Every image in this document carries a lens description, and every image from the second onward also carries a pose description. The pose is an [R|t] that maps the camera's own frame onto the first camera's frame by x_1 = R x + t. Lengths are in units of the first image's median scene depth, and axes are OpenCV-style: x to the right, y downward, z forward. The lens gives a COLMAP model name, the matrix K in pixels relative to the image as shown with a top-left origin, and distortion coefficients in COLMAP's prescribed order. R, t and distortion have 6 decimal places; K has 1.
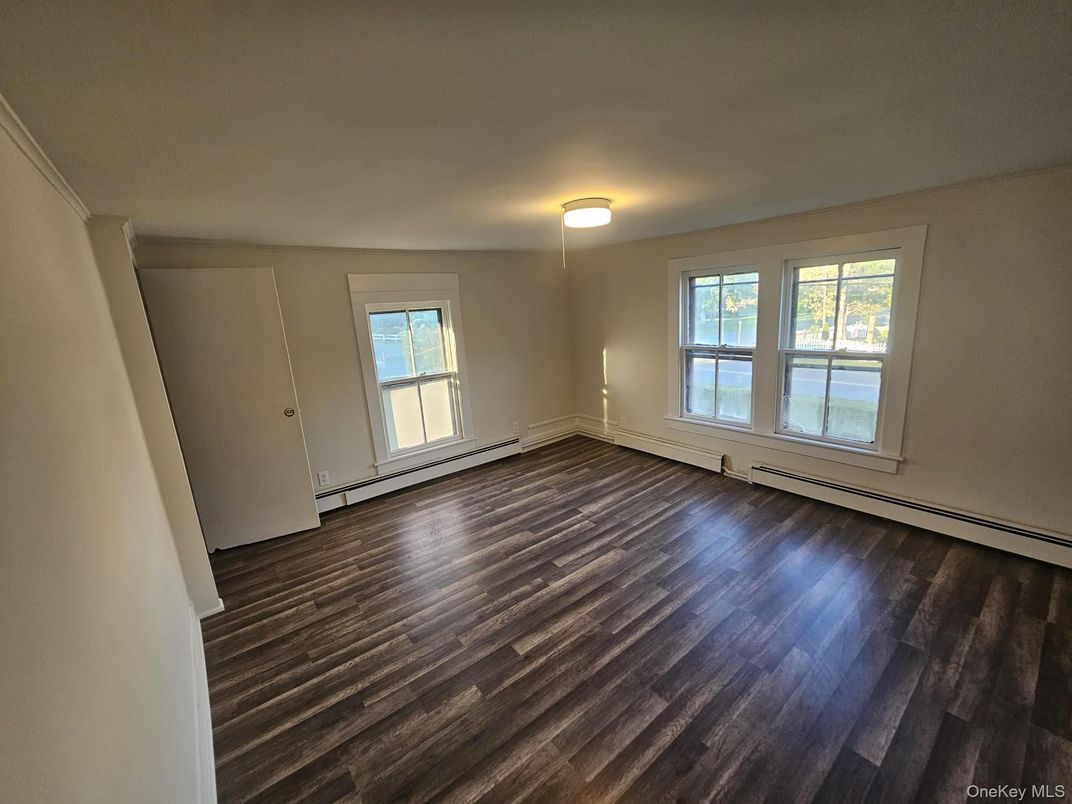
lens RADIAL K [[434.9, 0, 532.9], [0, 434.9, 381.1], [0, 0, 1]] dist [0.000003, 0.000022]
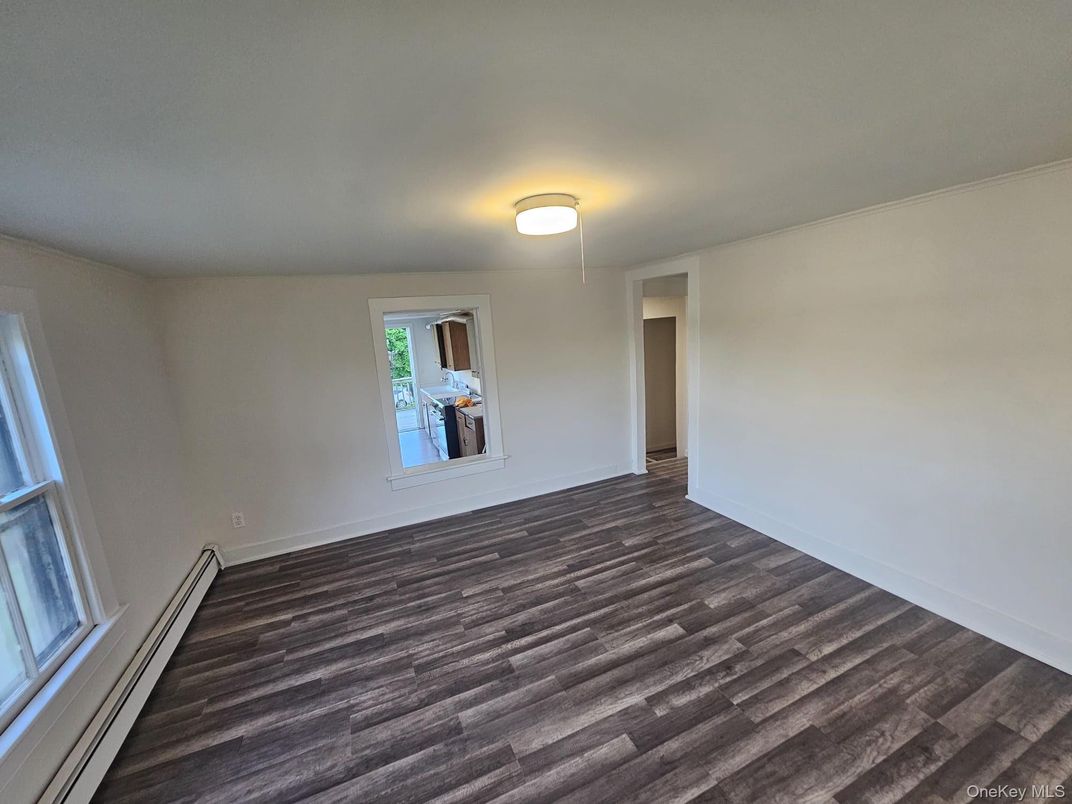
lens RADIAL K [[435.2, 0, 536.0], [0, 435.2, 402.0], [0, 0, 1]] dist [0.000514, -0.000112]
pose [[-0.956396, 0.083078, 0.280009, -0.042396], [0.176120, 0.928828, 0.325975, -0.338369], [-0.232999, 0.361076, -0.902959, 1.860376]]
